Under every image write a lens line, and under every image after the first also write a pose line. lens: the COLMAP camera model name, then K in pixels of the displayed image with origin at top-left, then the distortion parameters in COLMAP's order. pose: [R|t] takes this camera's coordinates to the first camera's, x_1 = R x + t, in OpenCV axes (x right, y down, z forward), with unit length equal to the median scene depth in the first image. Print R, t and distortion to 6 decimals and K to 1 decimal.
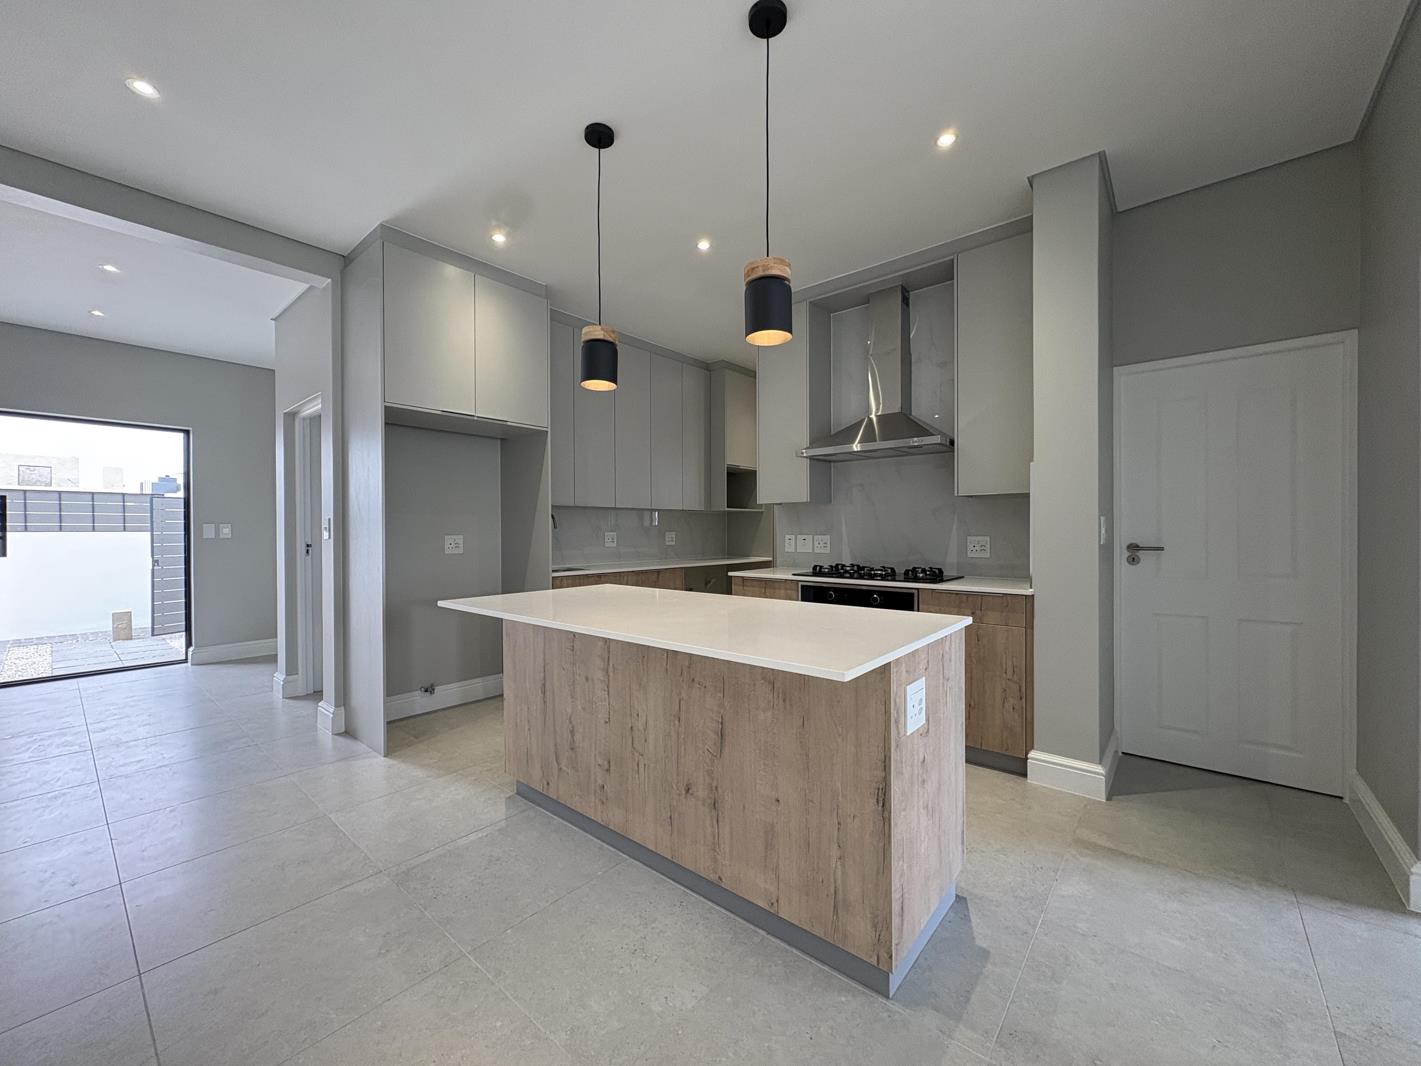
lens RADIAL K [[560.4, 0, 710.5], [0, 560.4, 533.0], [0, 0, 1]] dist [-0.001150, -0.000229]
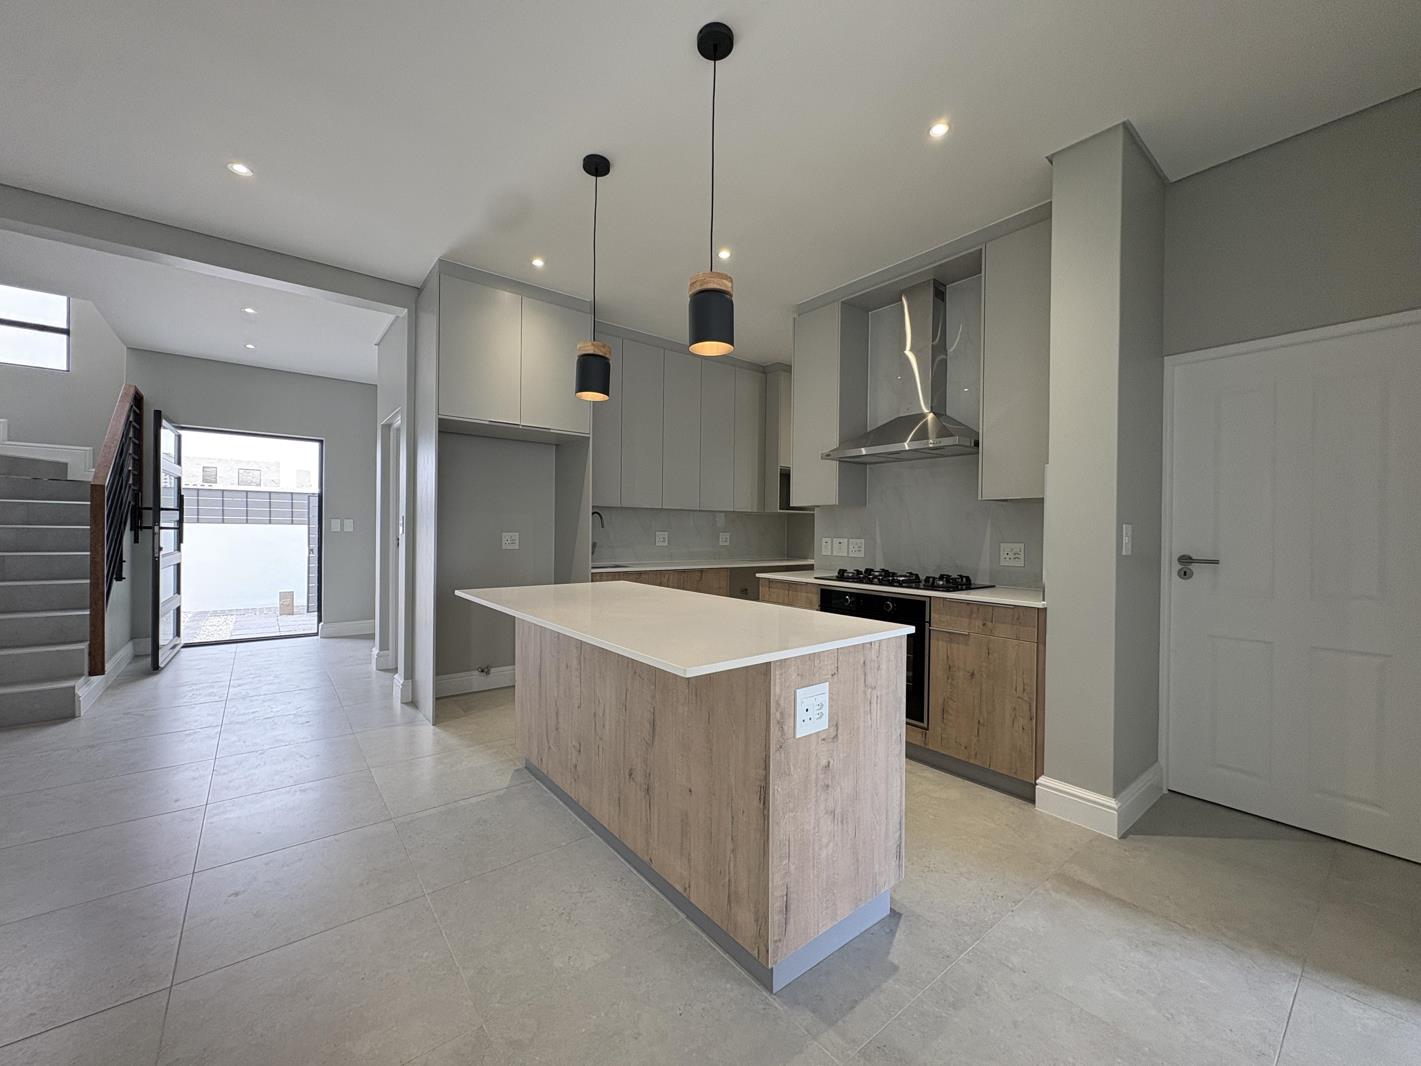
lens RADIAL K [[560.4, 0, 710.5], [0, 560.4, 533.0], [0, 0, 1]] dist [-0.001150, -0.000229]
pose [[0.981128, 0.017489, -0.192565, 0.195052], [-0.017599, 0.999844, 0.001139, -0.004263], [0.192555, 0.002272, 0.981284, -0.013723]]
